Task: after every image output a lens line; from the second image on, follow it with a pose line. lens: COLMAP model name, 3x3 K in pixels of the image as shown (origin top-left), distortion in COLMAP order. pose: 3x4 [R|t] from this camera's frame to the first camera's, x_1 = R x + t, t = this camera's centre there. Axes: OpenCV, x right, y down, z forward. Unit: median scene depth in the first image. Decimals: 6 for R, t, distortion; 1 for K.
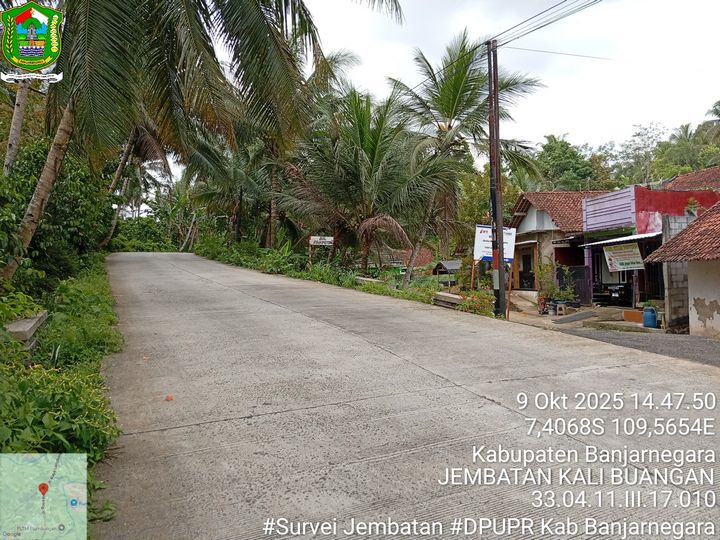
lens RADIAL K [[544.0, 0, 360.0], [0, 544.0, 270.0], [0, 0, 1]] dist [0.010956, 0.003766]
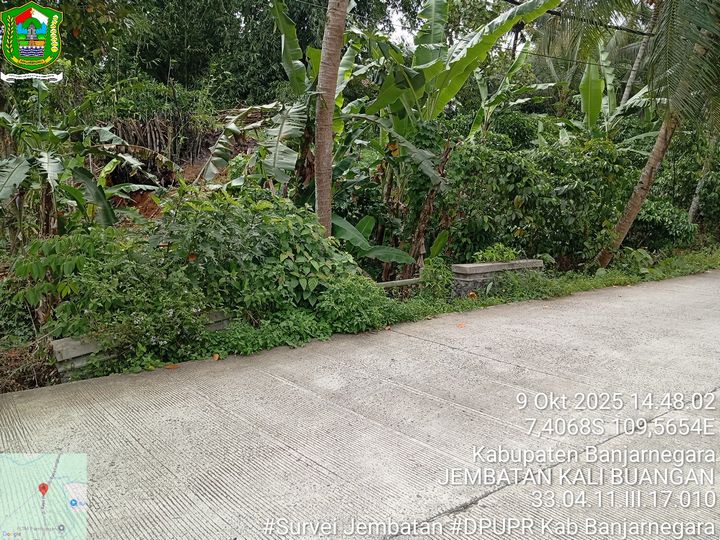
lens RADIAL K [[547.2, 0, 358.0], [0, 547.2, 270.6], [0, 0, 1]] dist [0.093334, -0.196508]
pose [[0.228302, 0.122800, -0.965815, 0.181174], [-0.066116, 0.991679, 0.110459, -0.004947], [0.971343, 0.038638, 0.234522, 0.097640]]
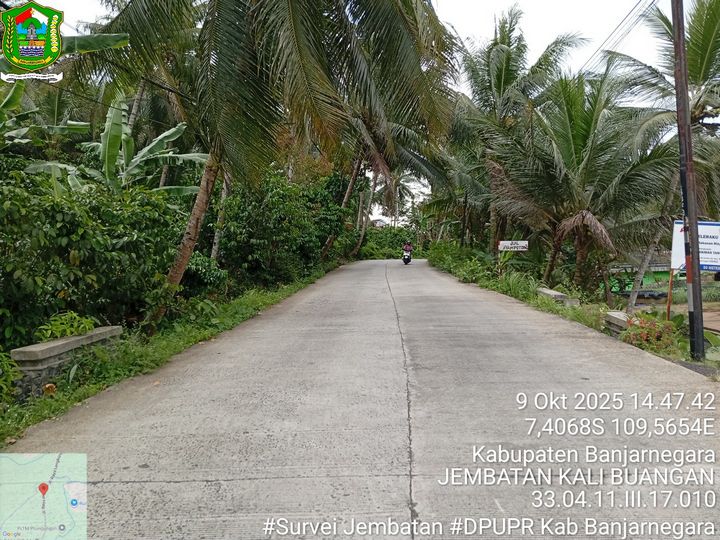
lens RADIAL K [[544.0, 0, 360.0], [0, 544.0, 270.0], [0, 0, 1]] dist [0.010956, 0.003766]
pose [[0.889303, -0.009090, -0.457227, 0.101104], [0.005382, 0.999941, -0.009412, -0.007237], [0.457286, 0.005909, 0.889300, 0.090542]]
